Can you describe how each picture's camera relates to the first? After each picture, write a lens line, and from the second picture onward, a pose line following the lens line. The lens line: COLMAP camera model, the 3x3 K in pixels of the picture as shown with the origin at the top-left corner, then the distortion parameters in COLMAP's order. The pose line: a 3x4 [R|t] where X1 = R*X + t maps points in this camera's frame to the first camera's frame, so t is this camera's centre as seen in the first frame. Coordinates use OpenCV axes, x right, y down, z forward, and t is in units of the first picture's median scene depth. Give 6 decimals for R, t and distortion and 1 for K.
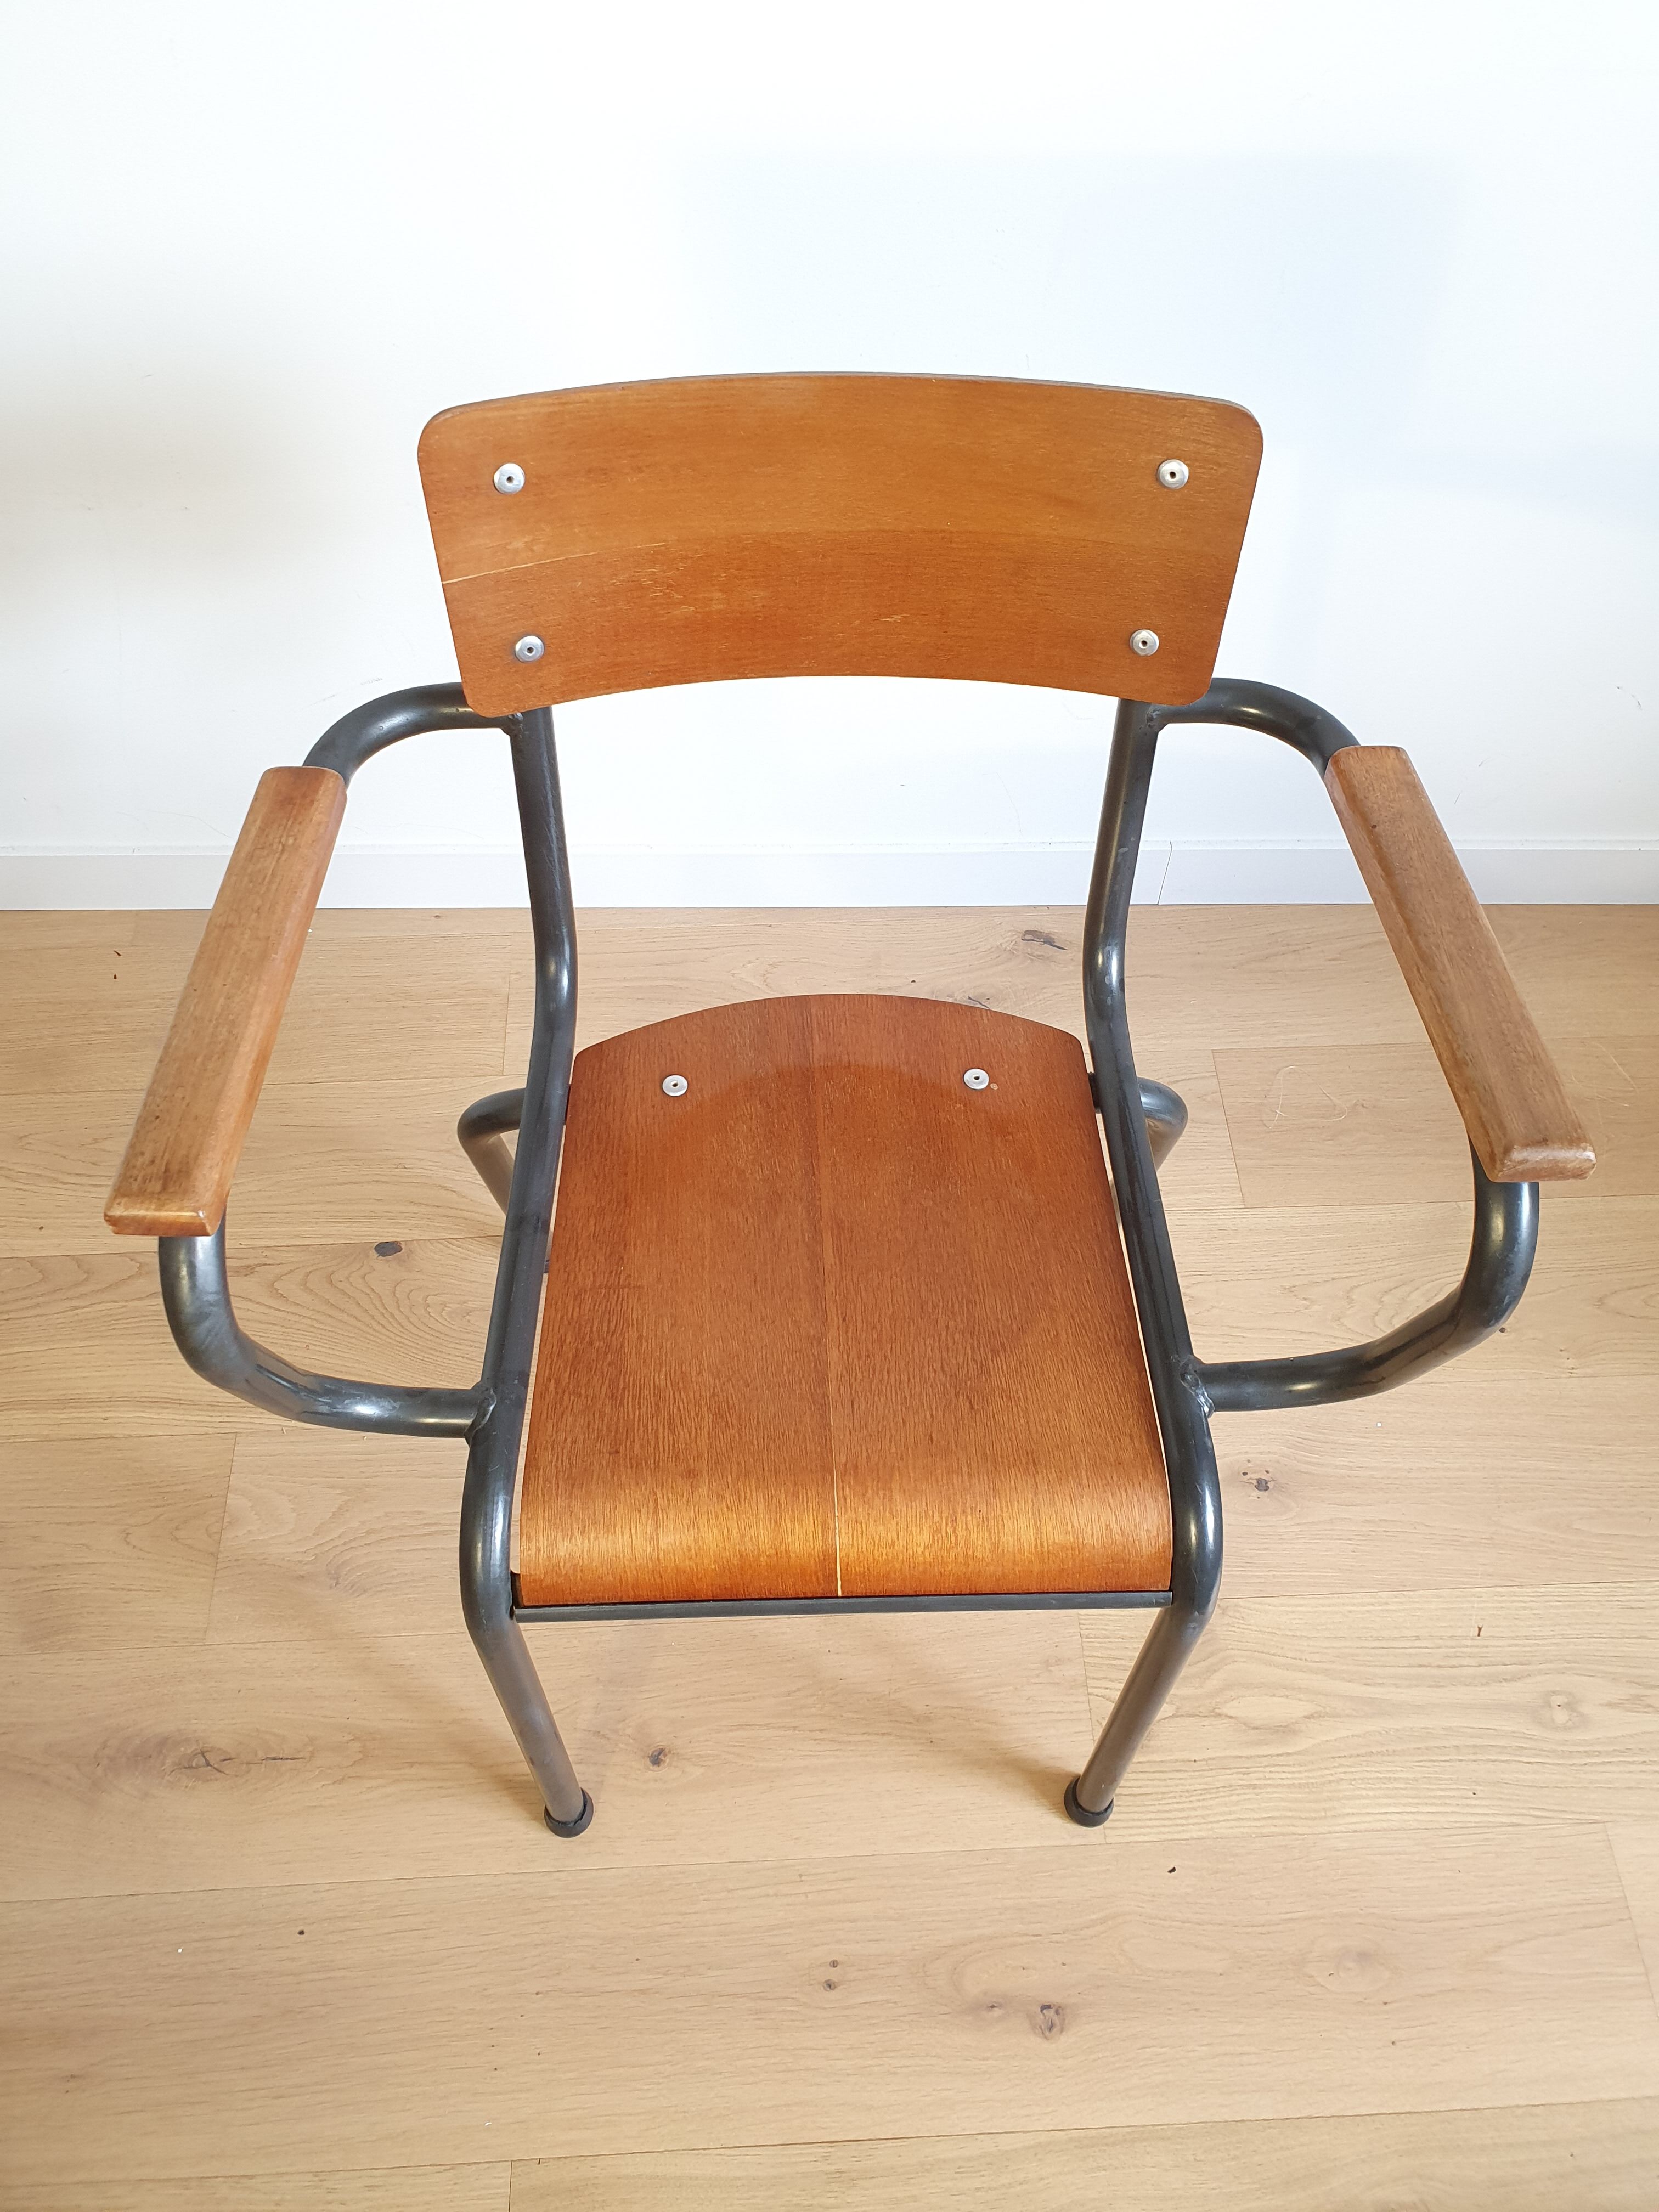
lens RADIAL K [[1599.9, 0, 838.5], [0, 1599.9, 1140.5], [0, 0, 1]] dist [0.025294, -0.000108]
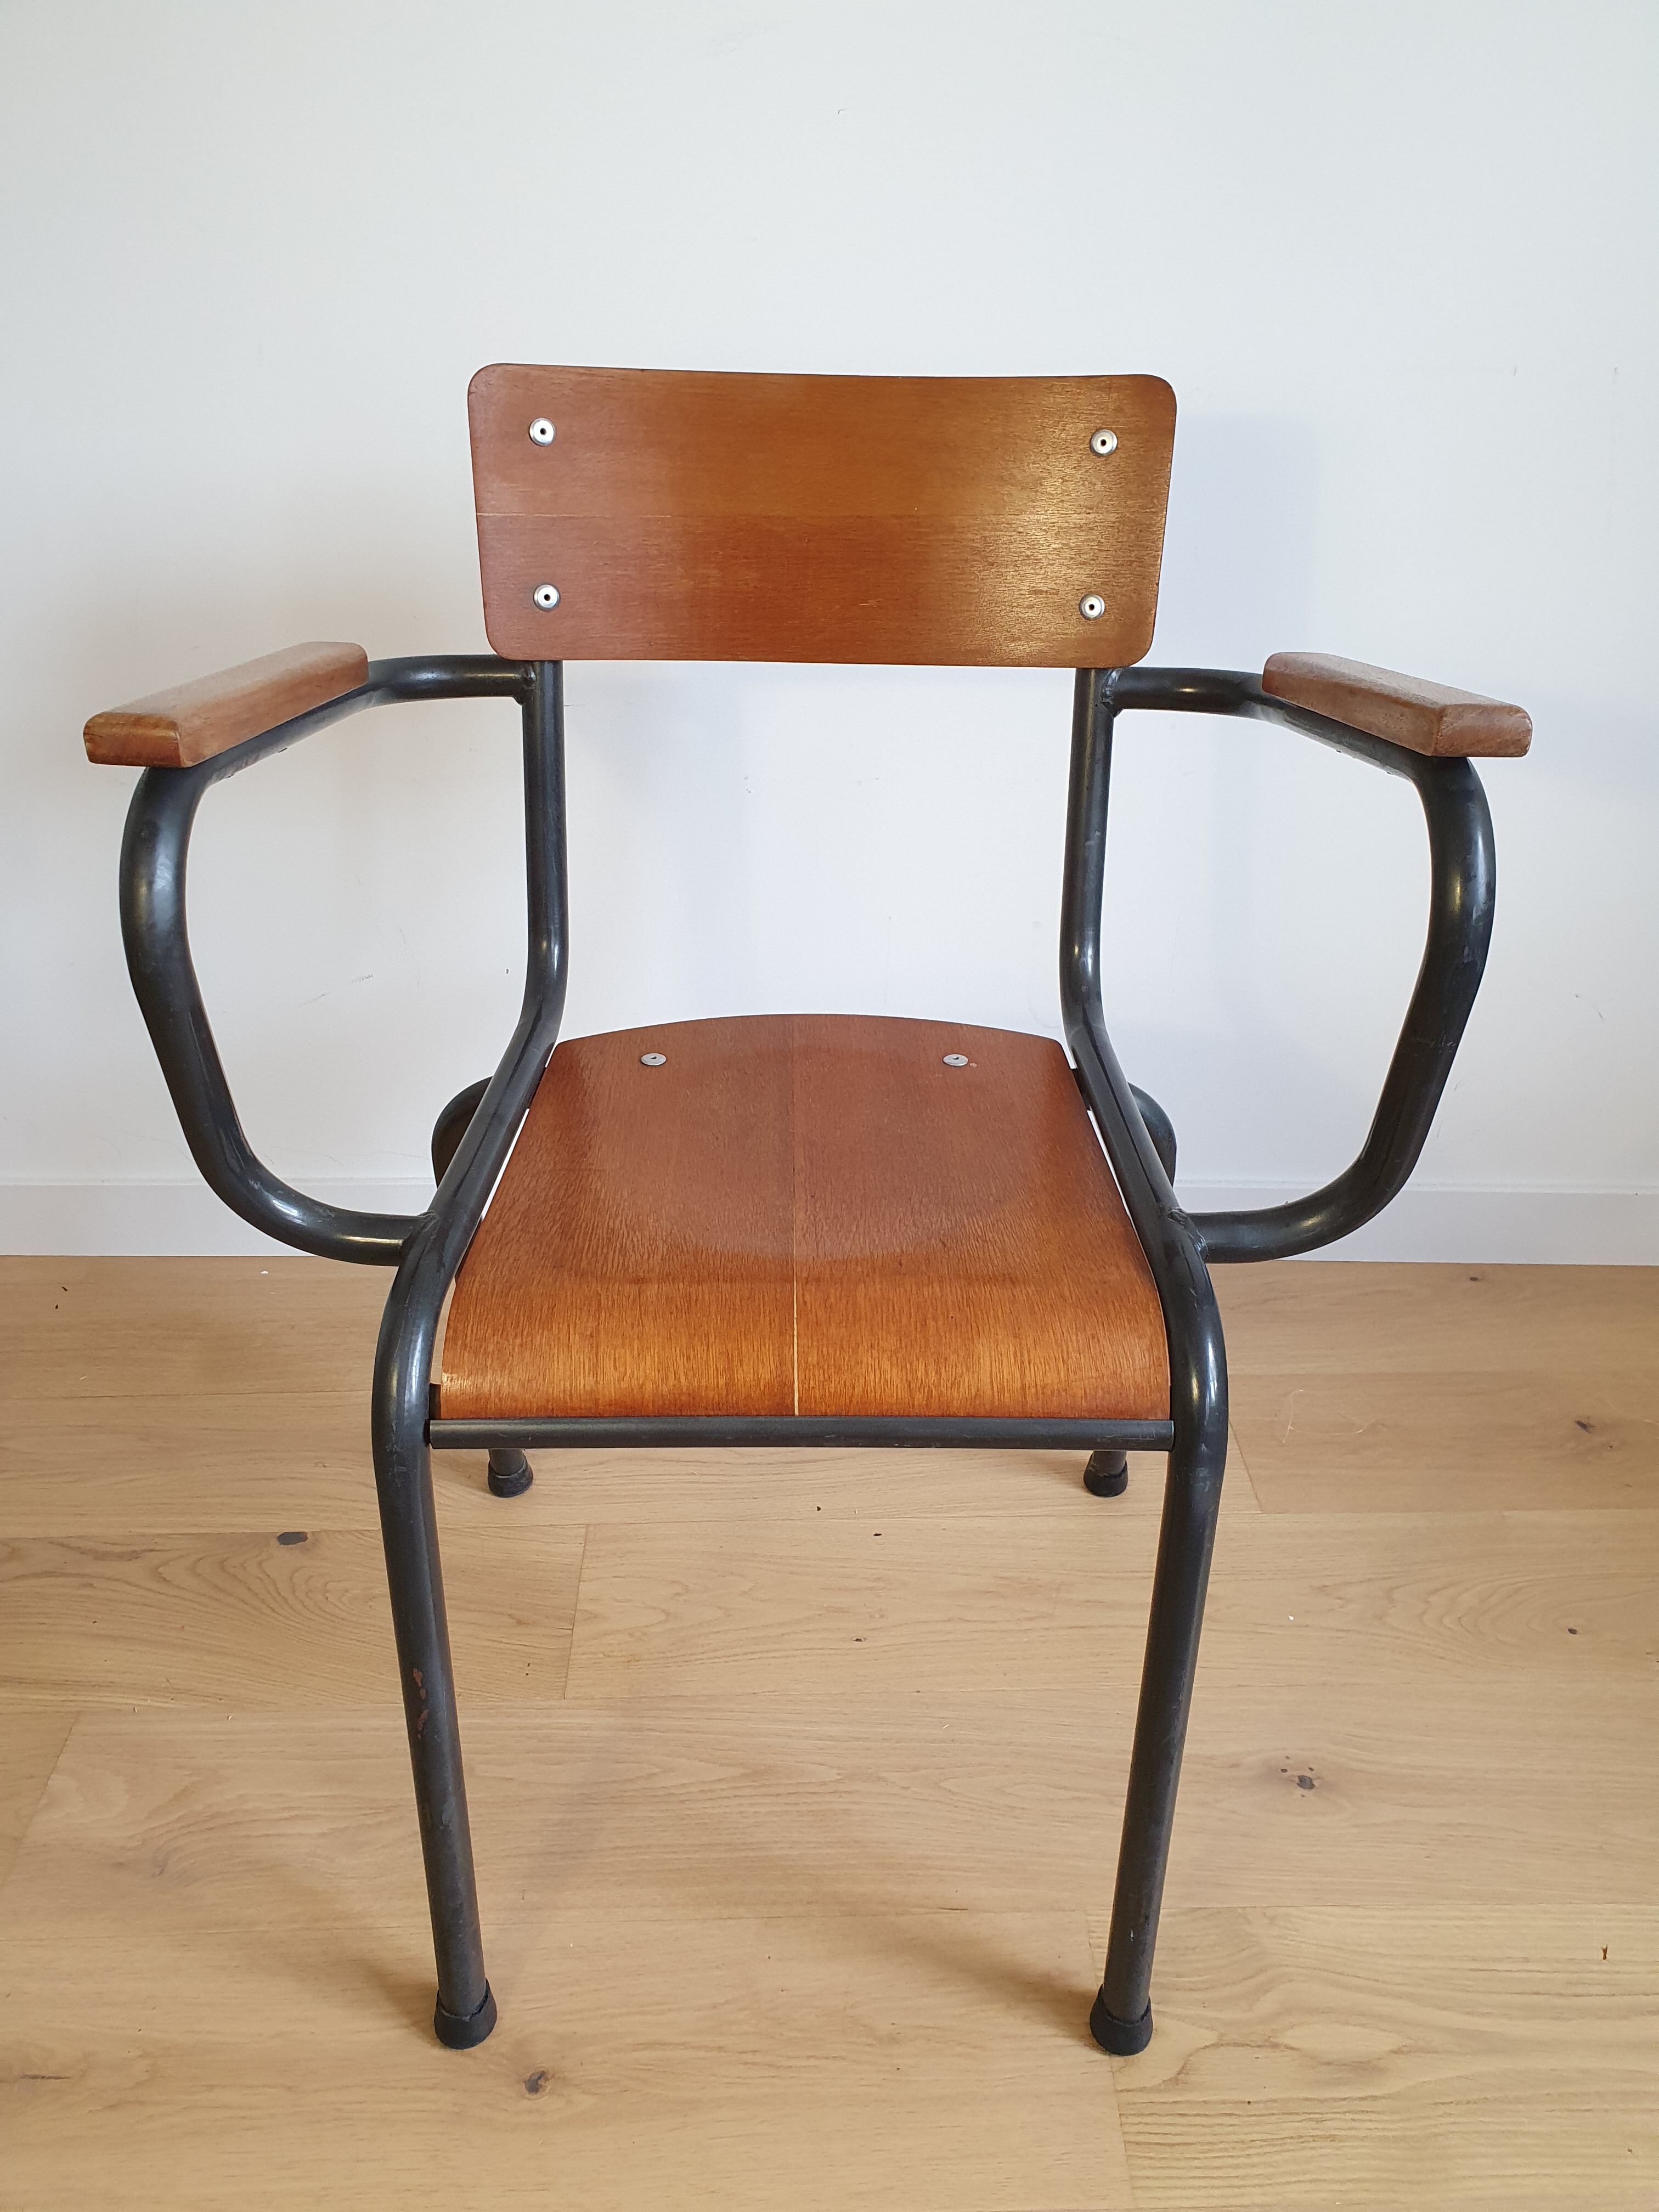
lens RADIAL K [[1713.1, 0, 792.3], [0, 1713.1, 1105.0], [0, 0, 1]] dist [-0.026152, 0.088224]
pose [[0.999139, 0.031886, -0.026541, 0.014635], [-0.040631, 0.881349, -0.470715, 0.354566], [0.008382, 0.471388, 0.881886, 0.069637]]
